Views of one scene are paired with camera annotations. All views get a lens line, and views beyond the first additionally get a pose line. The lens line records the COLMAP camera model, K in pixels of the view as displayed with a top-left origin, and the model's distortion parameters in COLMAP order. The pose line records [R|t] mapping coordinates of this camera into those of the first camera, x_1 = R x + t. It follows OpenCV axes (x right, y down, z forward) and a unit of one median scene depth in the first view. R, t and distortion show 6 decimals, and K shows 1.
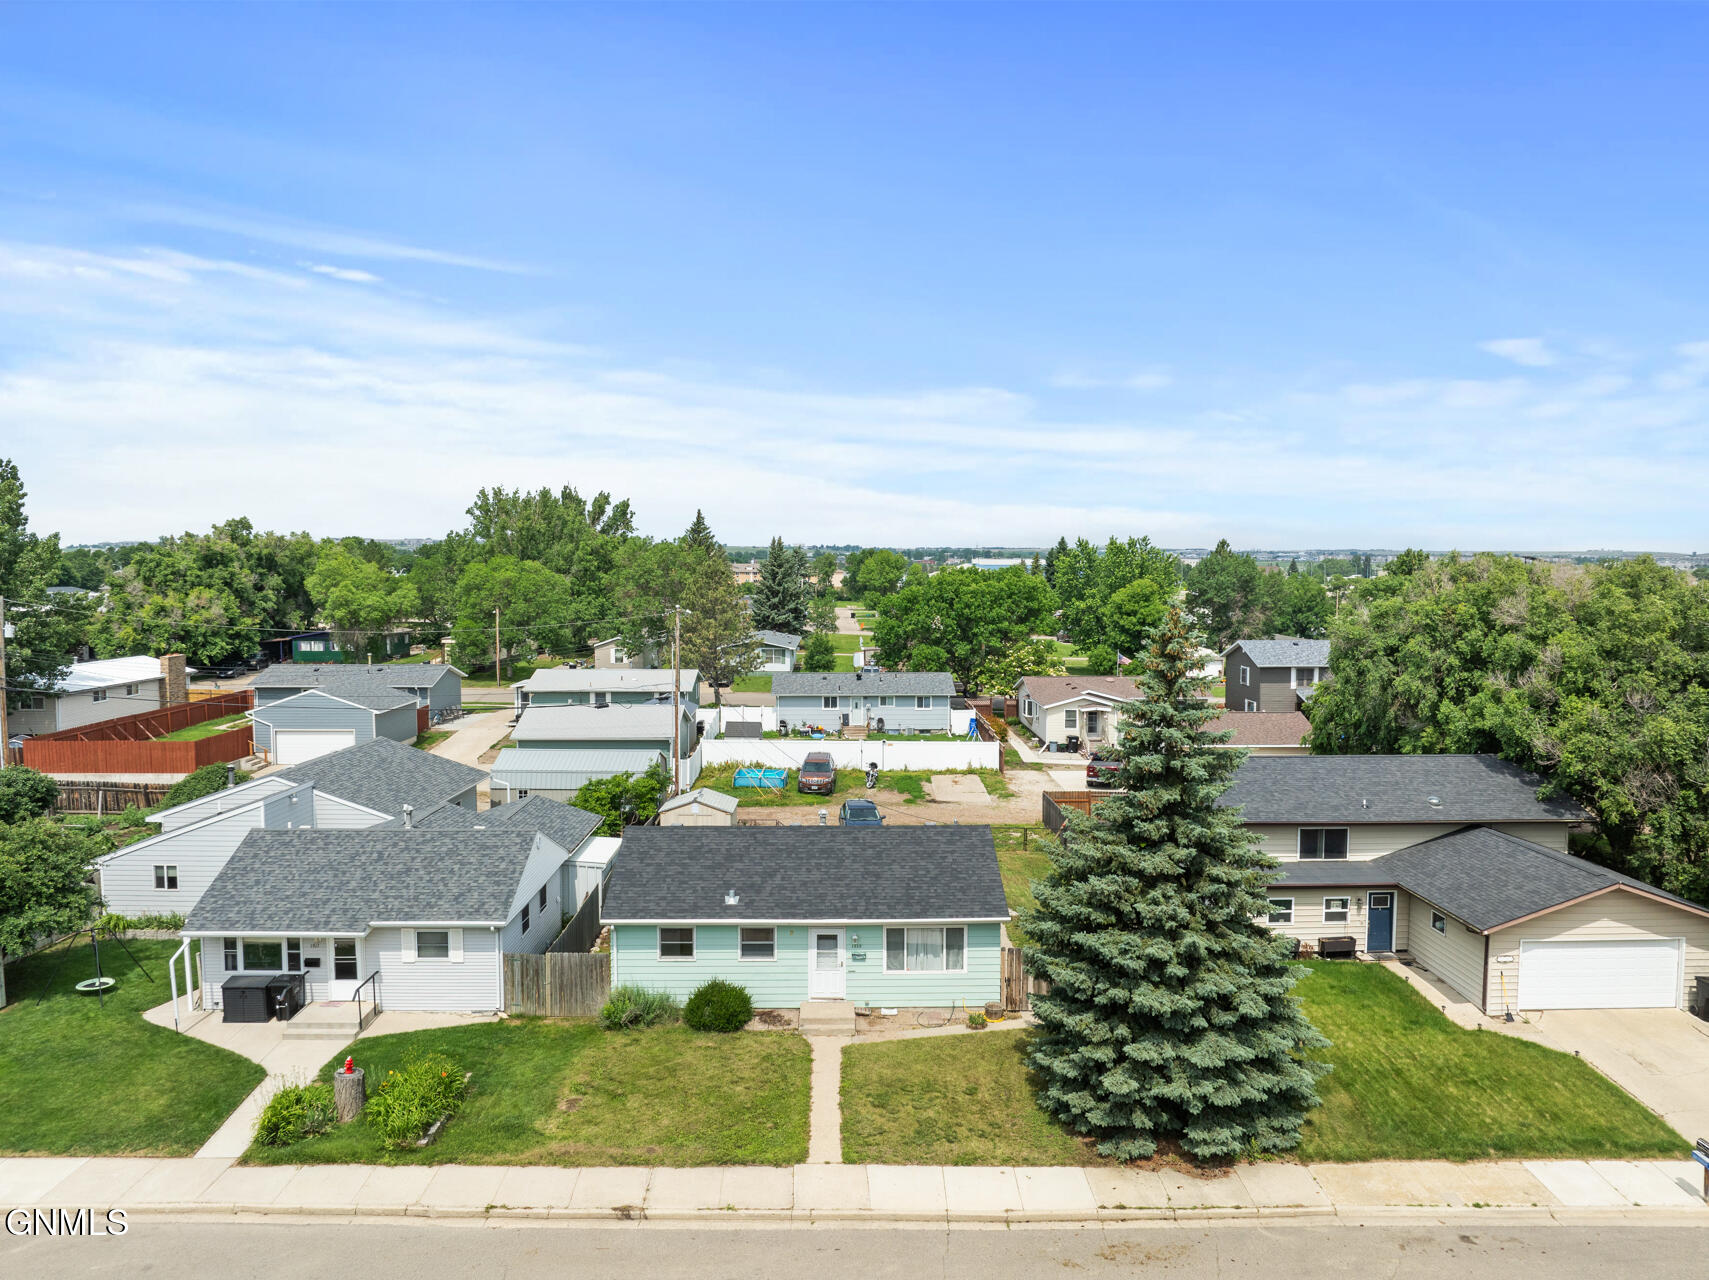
lens RADIAL K [[1202.3, 0, 854.5], [0, 1202.3, 640.0], [0, 0, 1]] dist [-0.034130, -0.003082]
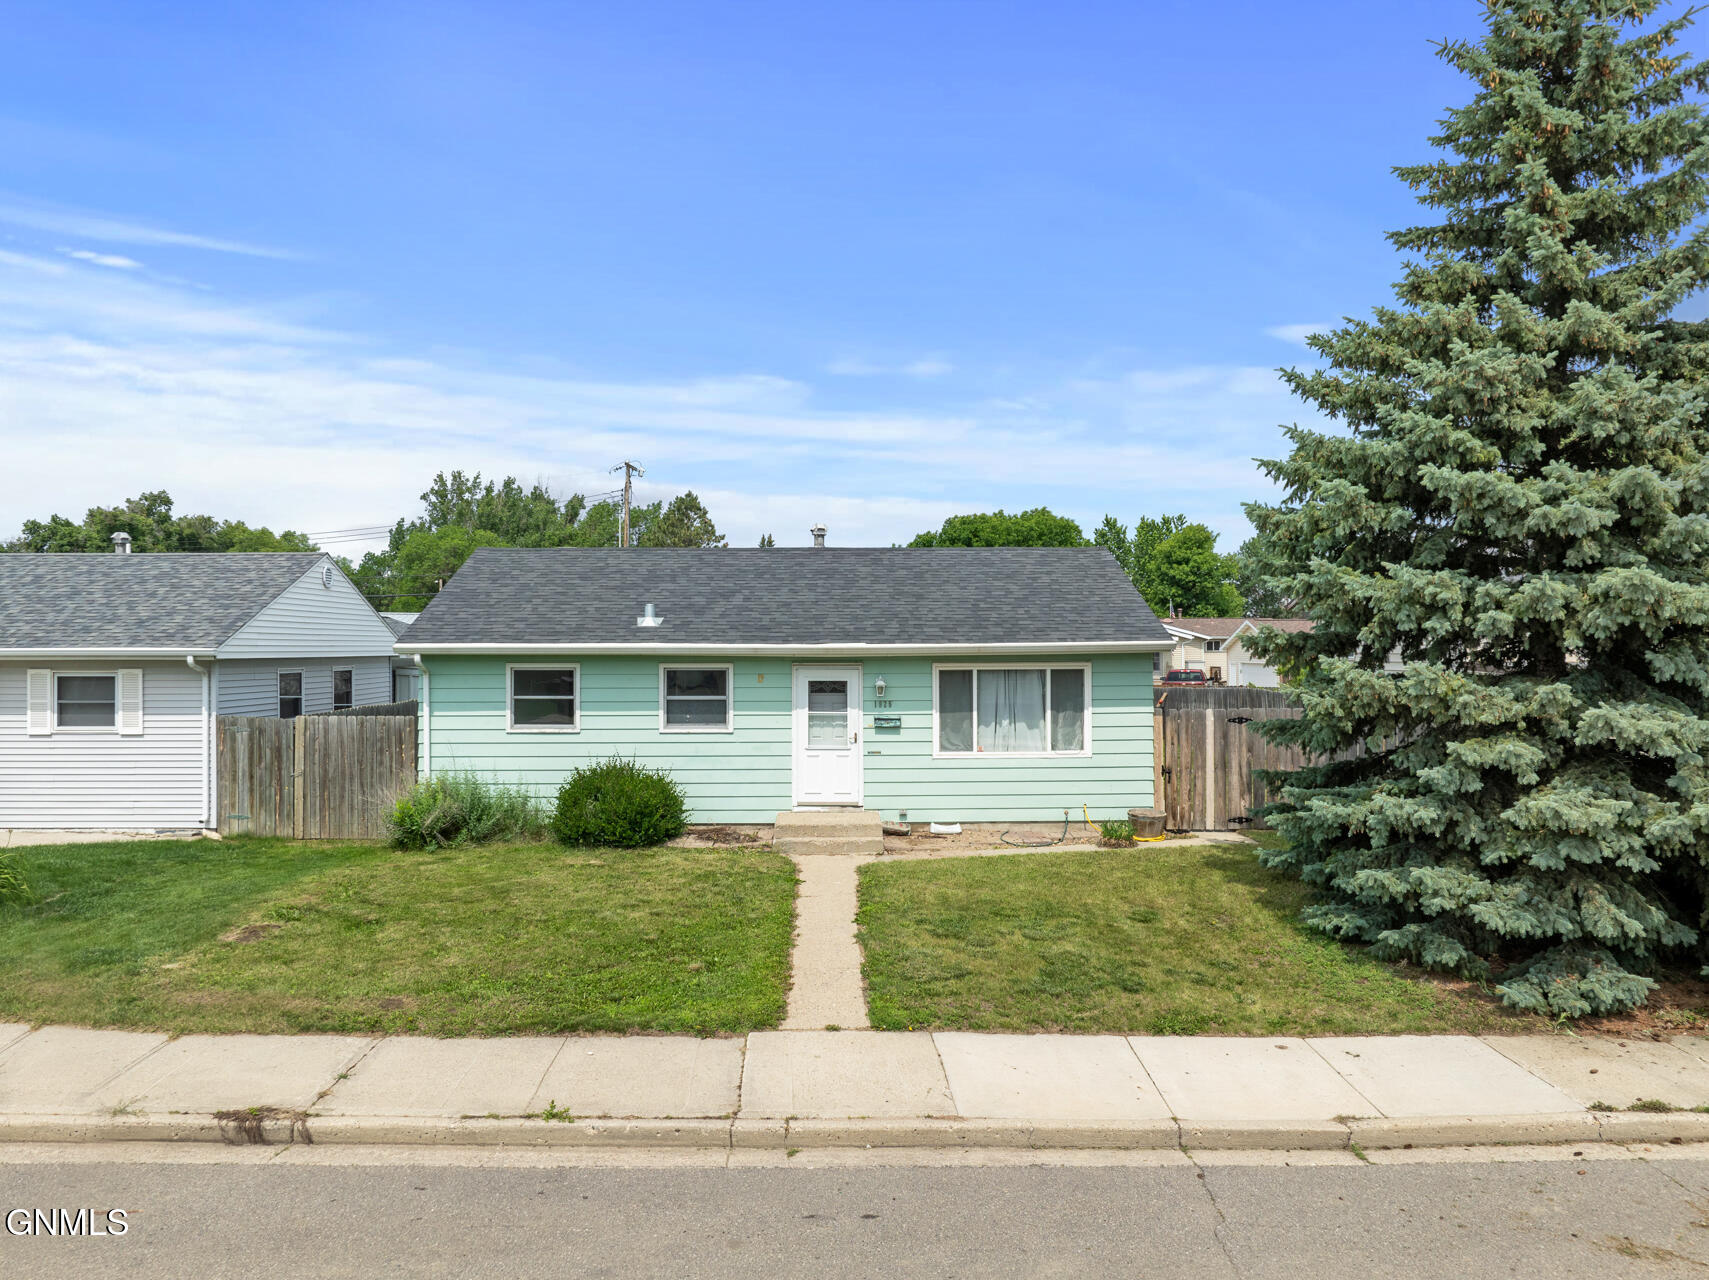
lens RADIAL K [[1221.2, 0, 854.5], [0, 1221.2, 640.0], [0, 0, 1]] dist [-0.033607, -0.002918]
pose [[0.999985, -0.004383, 0.003334, -0.012924], [0.004571, 0.998273, -0.058569, 0.264186], [-0.003072, 0.058583, 0.998278, 0.469346]]
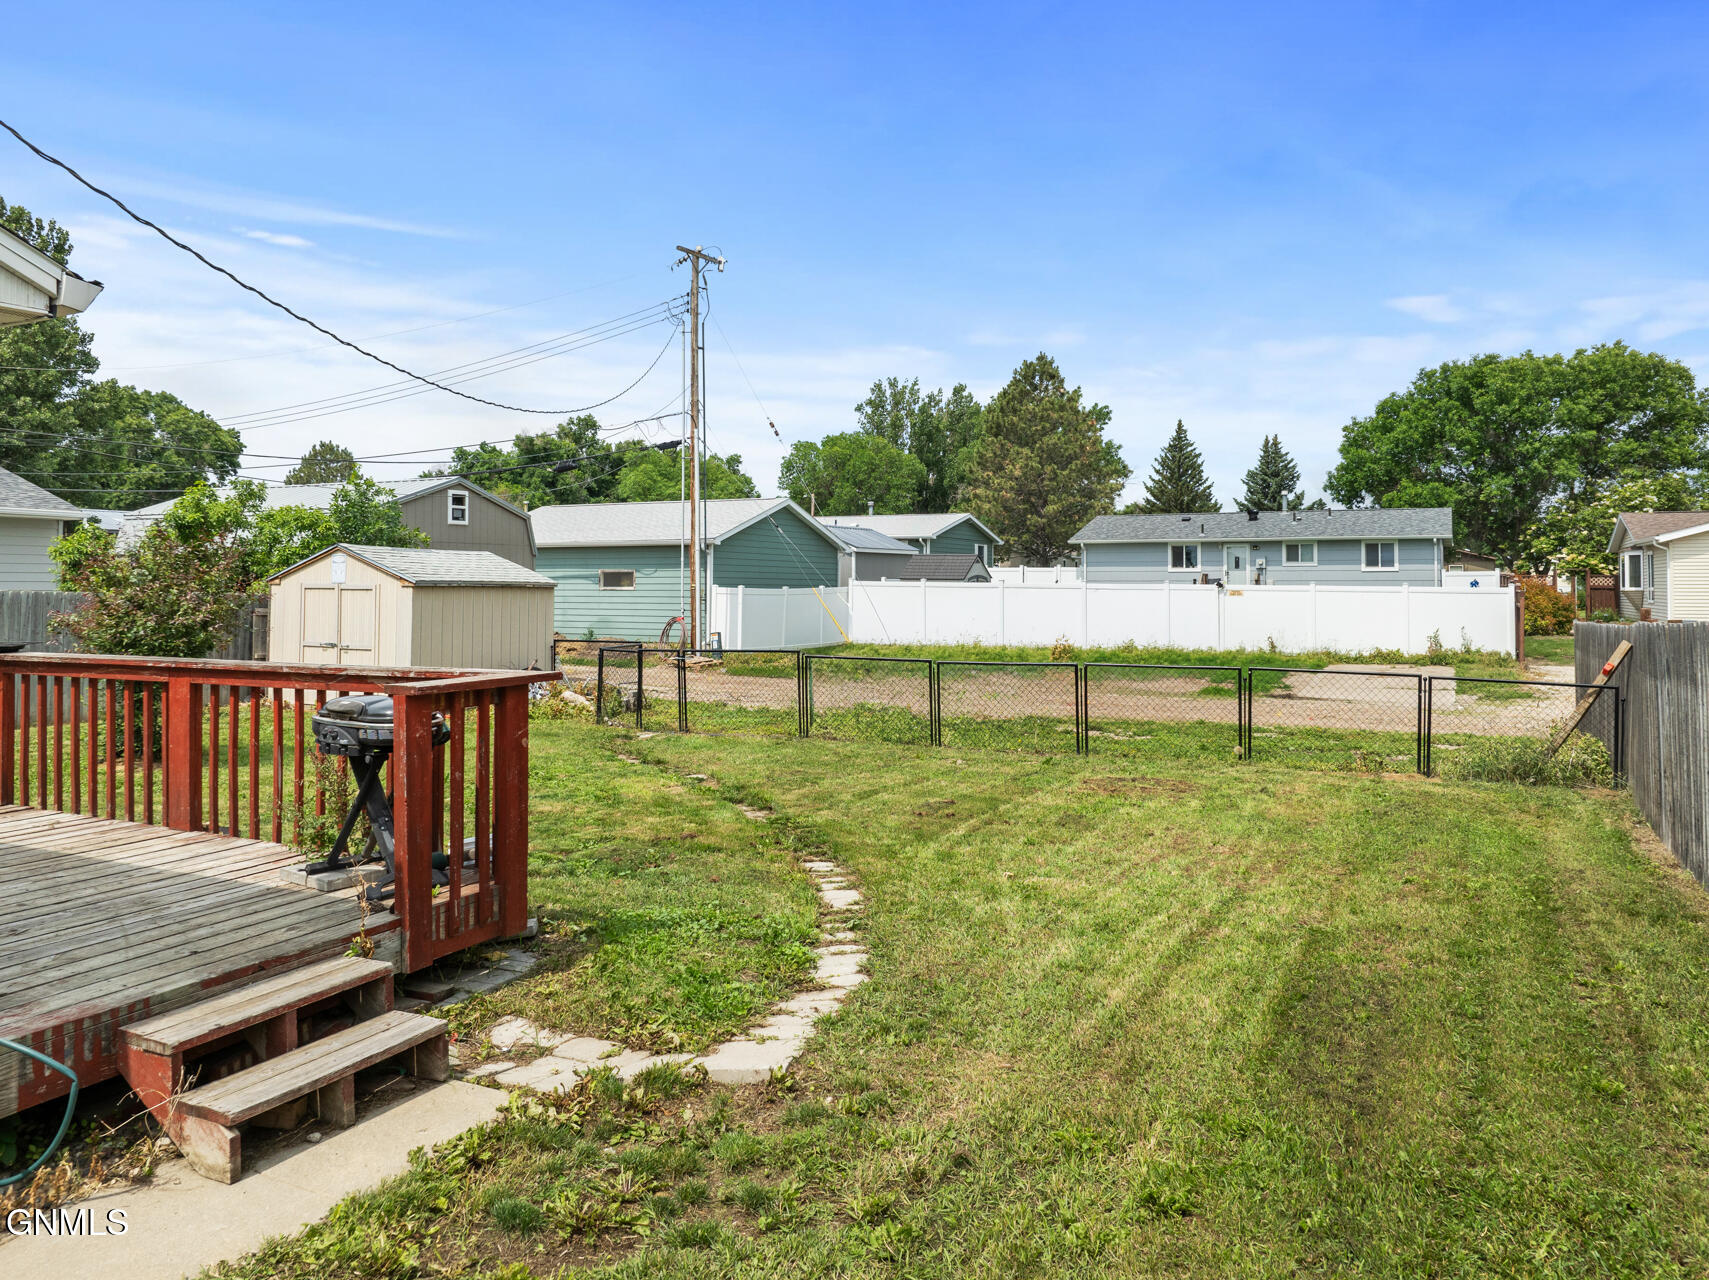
lens RADIAL K [[1221.2, 0, 854.5], [0, 1221.2, 640.0], [0, 0, 1]] dist [-0.033607, -0.002918]
pose [[0.894614, 0.012691, -0.446659, 0.236429], [-0.013783, 0.999905, 0.000804, 0.241401], [0.446627, 0.005437, 0.894704, 1.250202]]
